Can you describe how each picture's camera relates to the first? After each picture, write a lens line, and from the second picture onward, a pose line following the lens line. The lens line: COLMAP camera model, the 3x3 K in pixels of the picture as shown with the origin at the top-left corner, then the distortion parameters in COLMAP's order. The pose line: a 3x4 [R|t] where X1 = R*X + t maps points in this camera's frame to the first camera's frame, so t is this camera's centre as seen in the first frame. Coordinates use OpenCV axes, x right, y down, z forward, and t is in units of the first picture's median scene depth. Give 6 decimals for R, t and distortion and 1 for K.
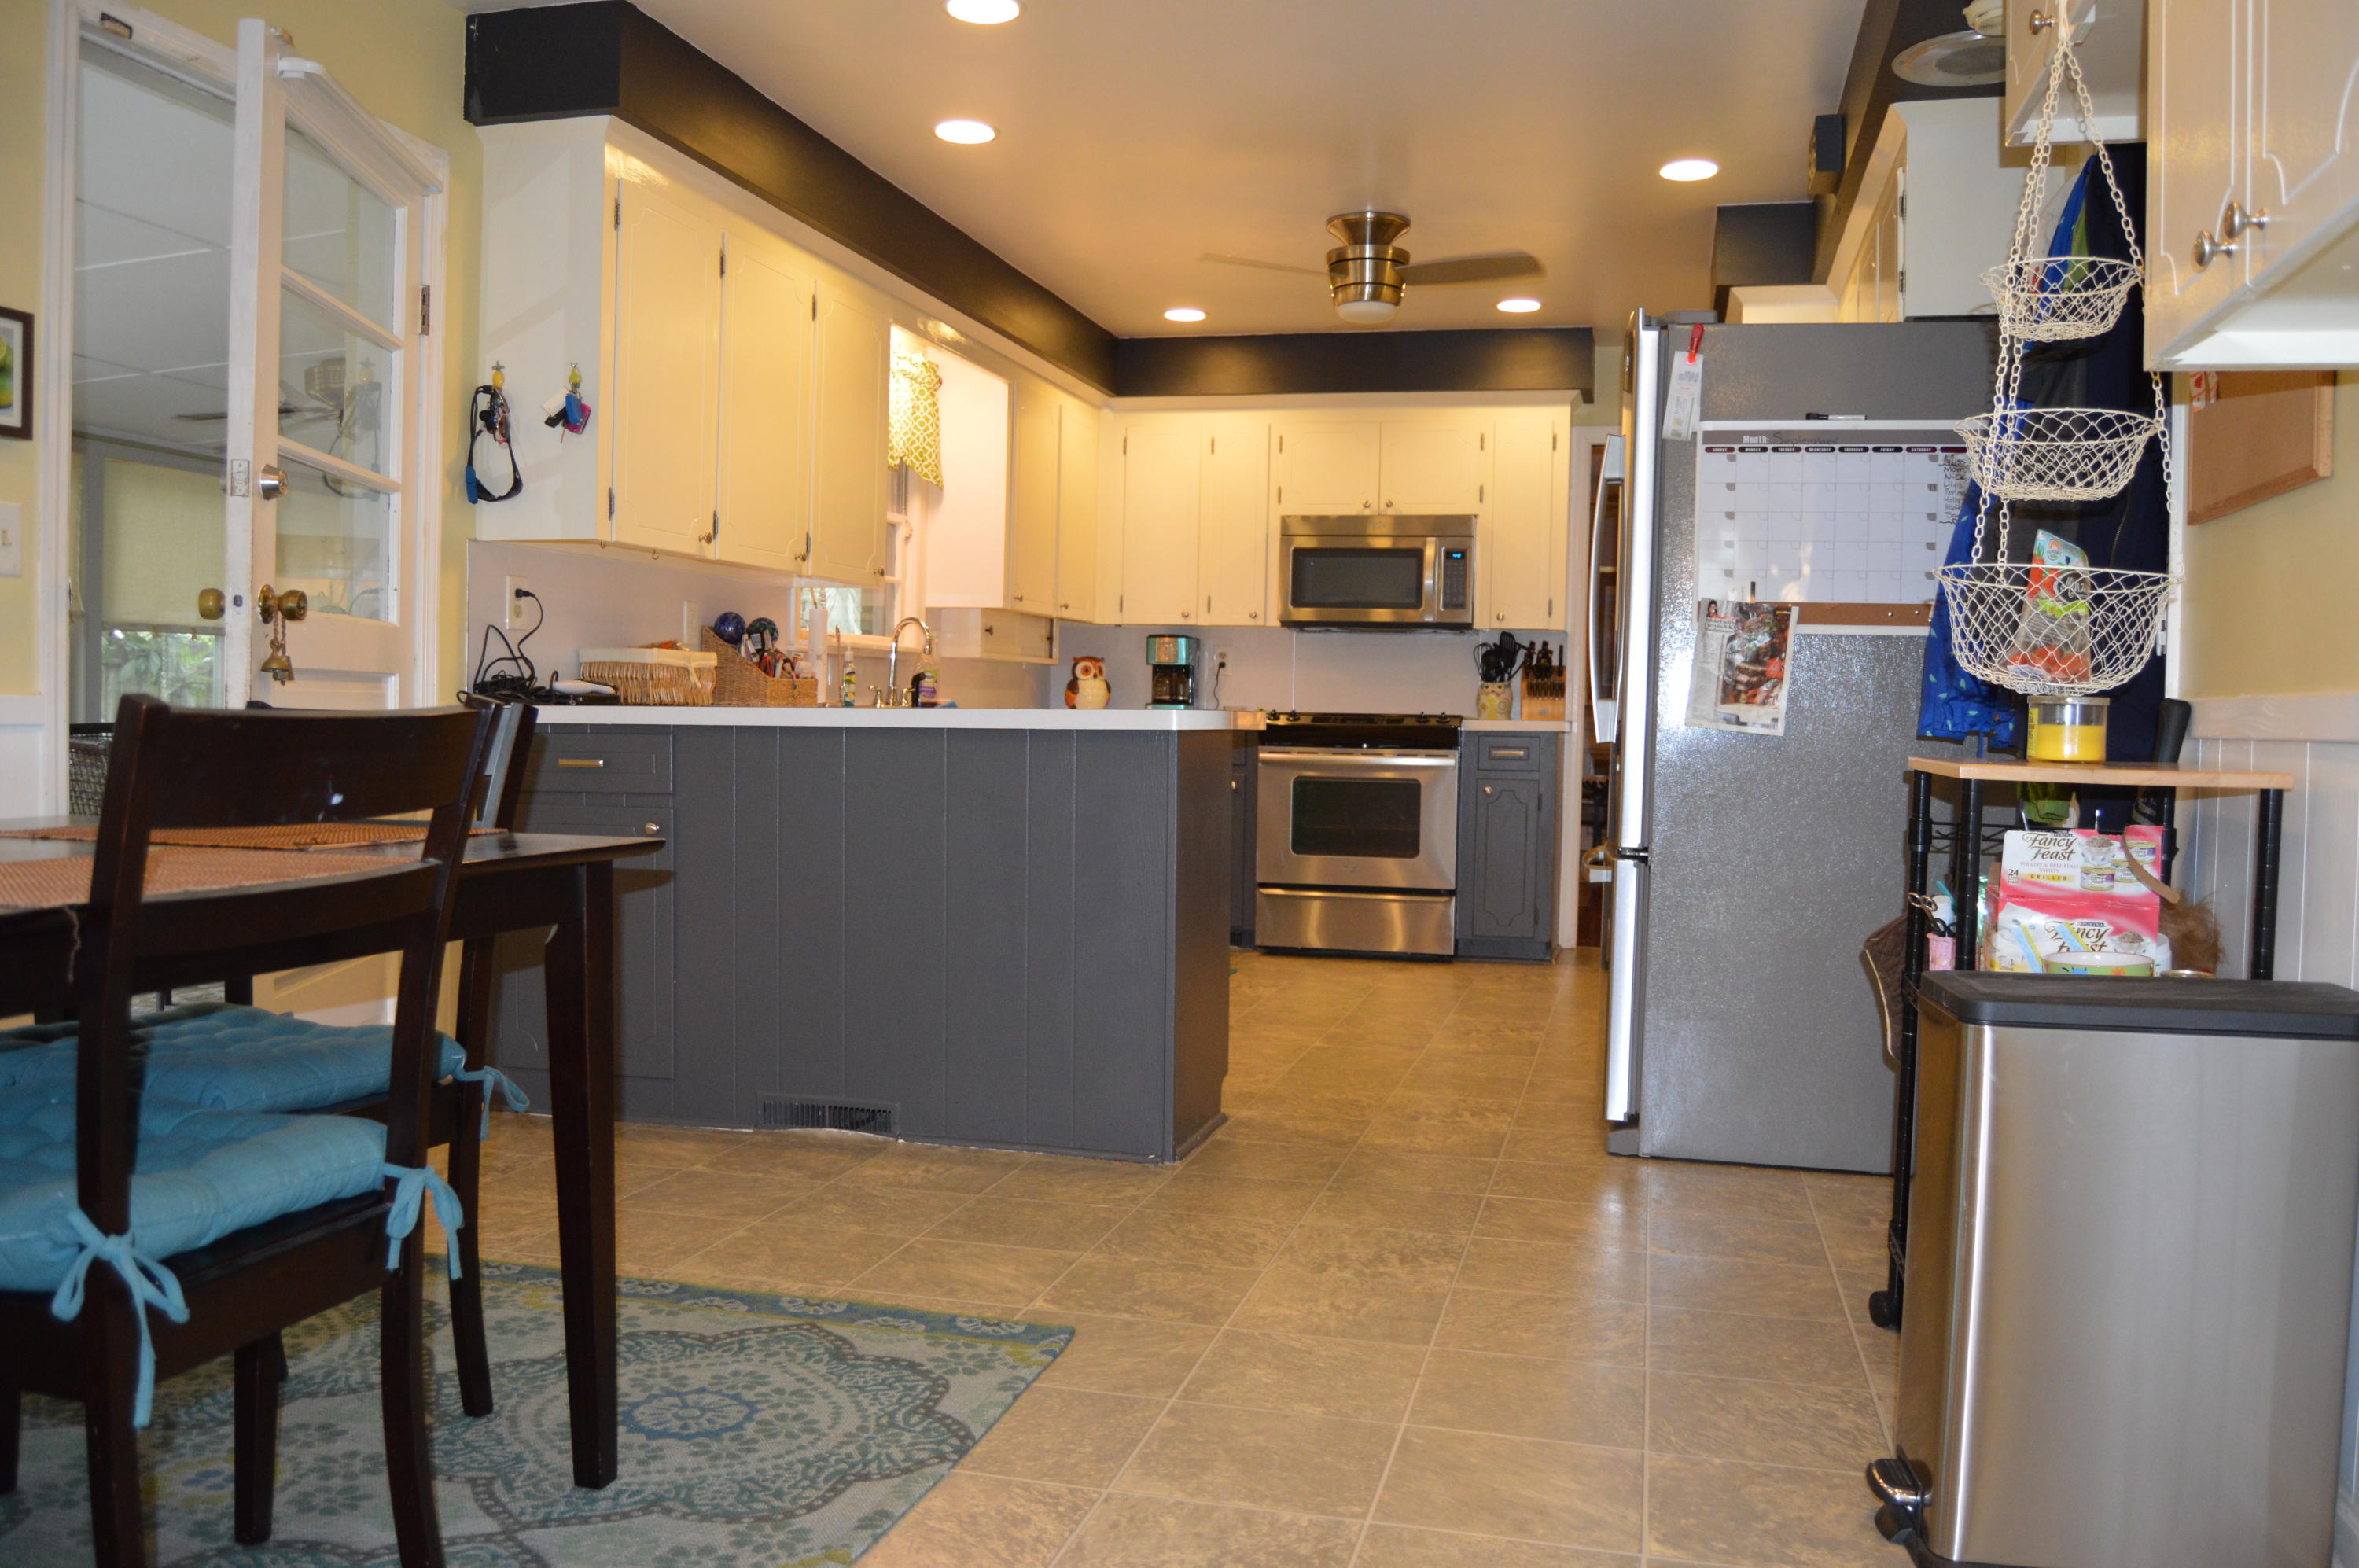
lens RADIAL K [[1874.0, 0, 1186.1], [0, 1874.0, 786.0], [0, 0, 1]] dist [-0.094705, 0.036965]
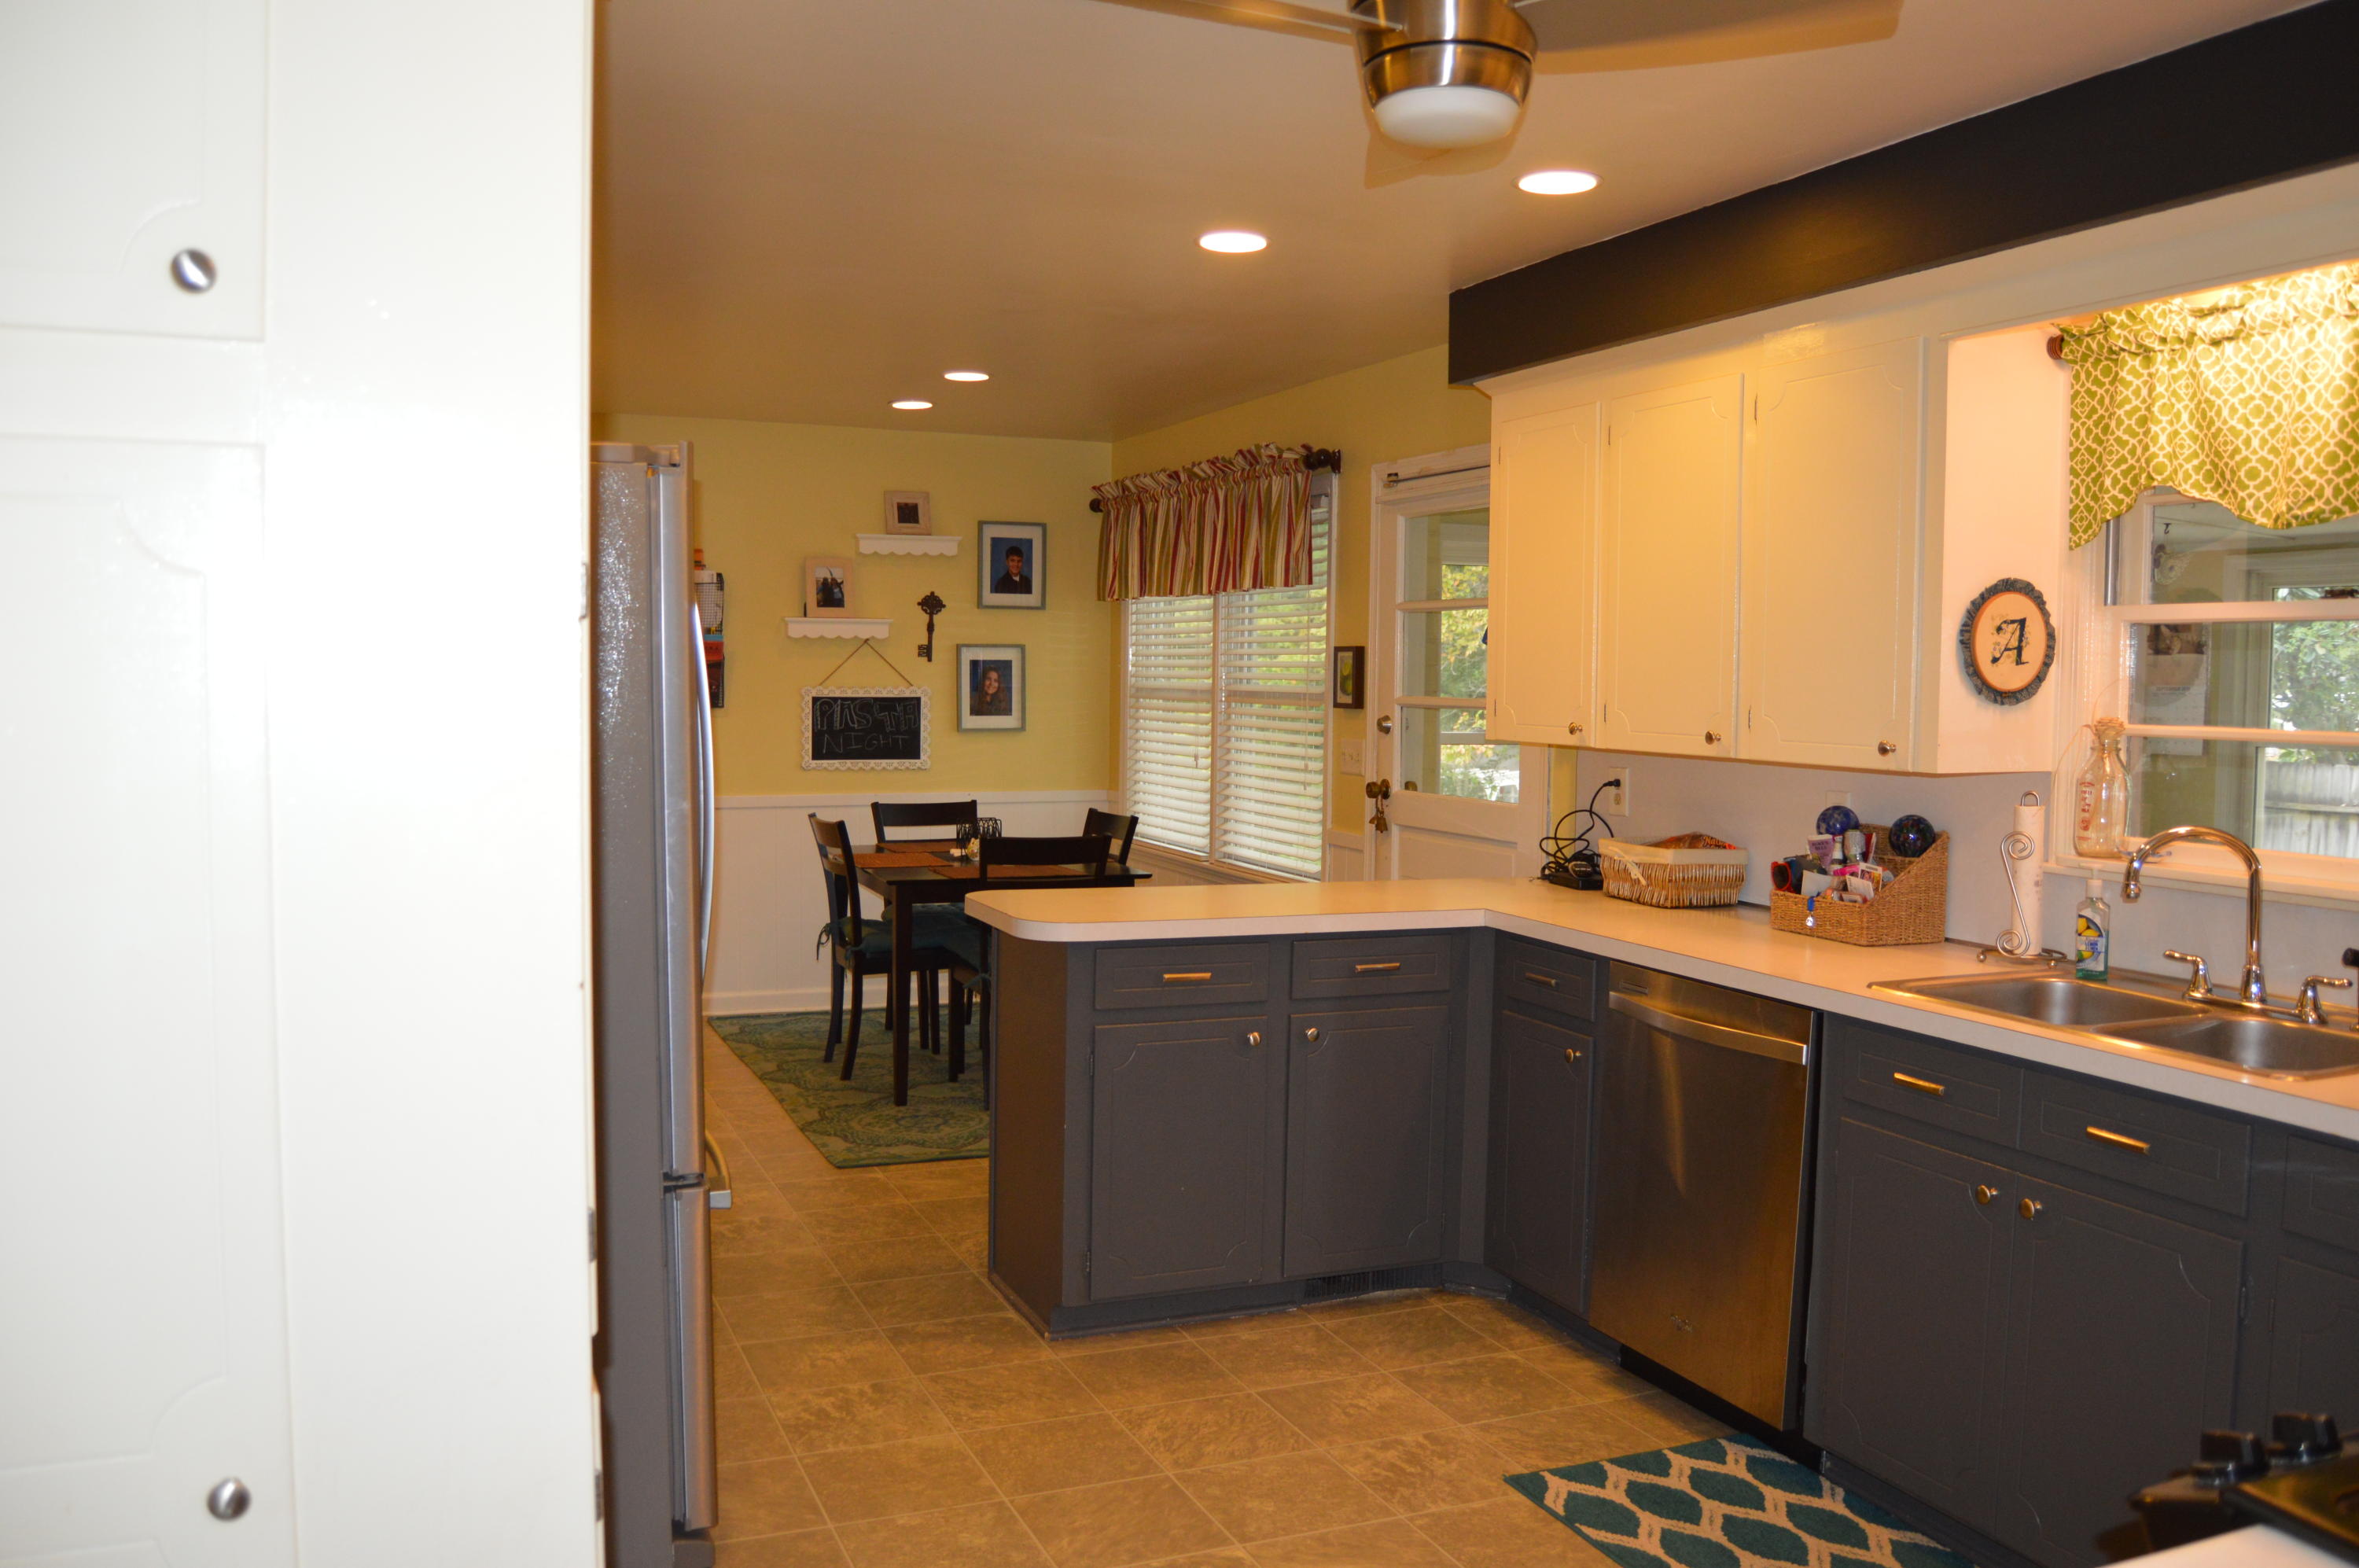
lens RADIAL K [[1874.0, 0, 1177.0], [0, 1874.0, 786.0], [0, 0, 1]] dist [-0.094705, 0.036965]
pose [[-0.799875, 0.009035, -0.600099, 0.665644], [-0.048865, 0.995587, 0.080121, -0.227513], [0.598174, 0.093411, -0.795903, 2.198941]]
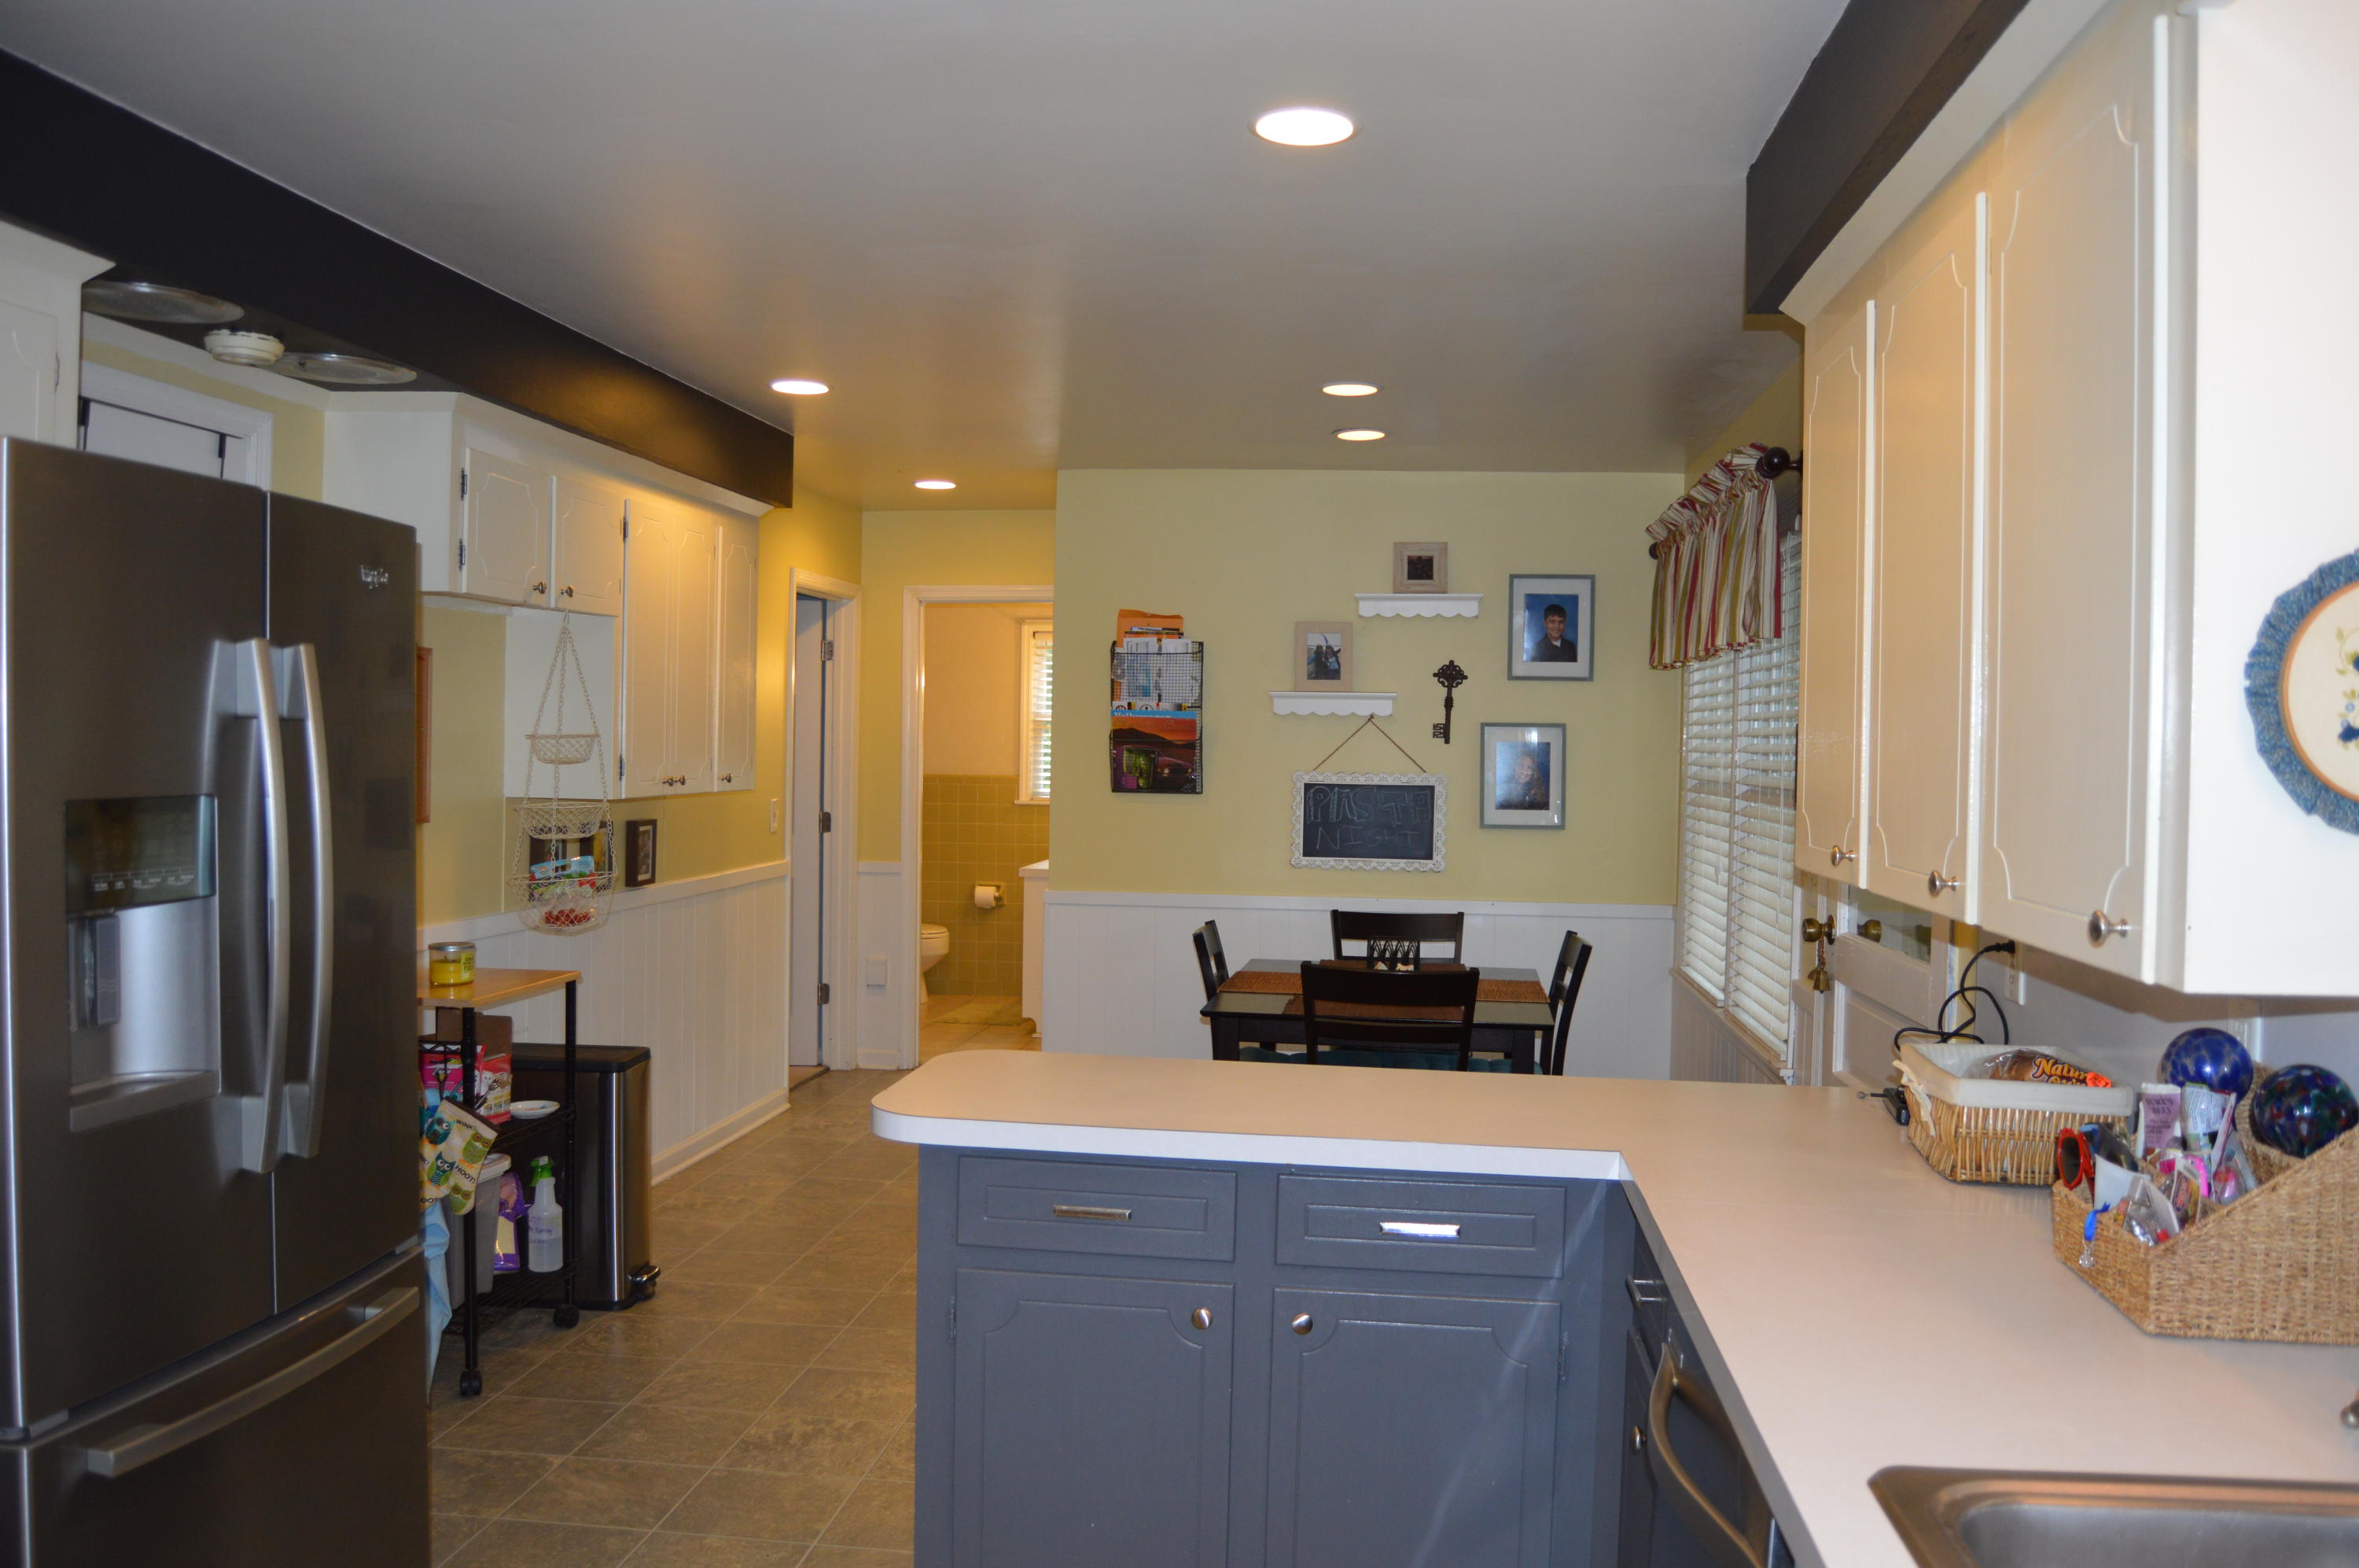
lens RADIAL K [[1874.0, 0, 1179.3], [0, 1874.0, 783.5], [0, 0, 1]] dist [-0.094705, 0.036965]
pose [[-0.991155, -0.033538, -0.128404, 0.028613], [-0.041145, 0.997523, 0.057054, -0.238666], [0.126172, 0.061833, -0.990079, 2.044512]]
